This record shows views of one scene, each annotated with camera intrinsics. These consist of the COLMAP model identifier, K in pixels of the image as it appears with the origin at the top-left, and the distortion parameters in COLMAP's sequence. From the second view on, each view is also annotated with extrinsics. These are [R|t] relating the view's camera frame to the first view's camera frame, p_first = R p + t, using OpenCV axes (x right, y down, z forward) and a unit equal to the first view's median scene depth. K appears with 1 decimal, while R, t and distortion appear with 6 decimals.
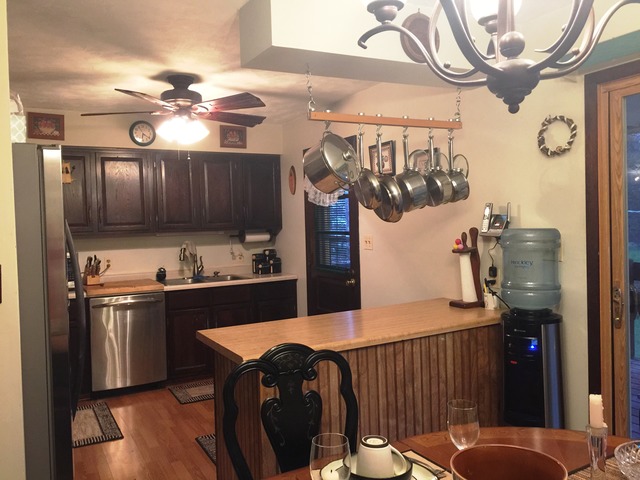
lens RADIAL K [[547.3, 0, 319.7], [0, 547.3, 231.1], [0, 0, 1]] dist [0.089500, -0.117963]
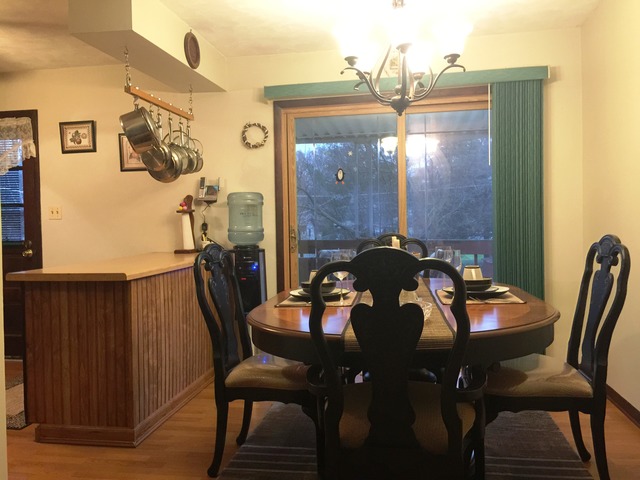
lens RADIAL K [[547.3, 0, 319.7], [0, 547.3, 231.1], [0, 0, 1]] dist [0.089500, -0.117963]
pose [[0.603707, 0.010884, 0.797132, -0.706666], [0.017931, 0.999468, -0.027227, 0.146062], [-0.797005, 0.030731, 0.603191, -0.080761]]
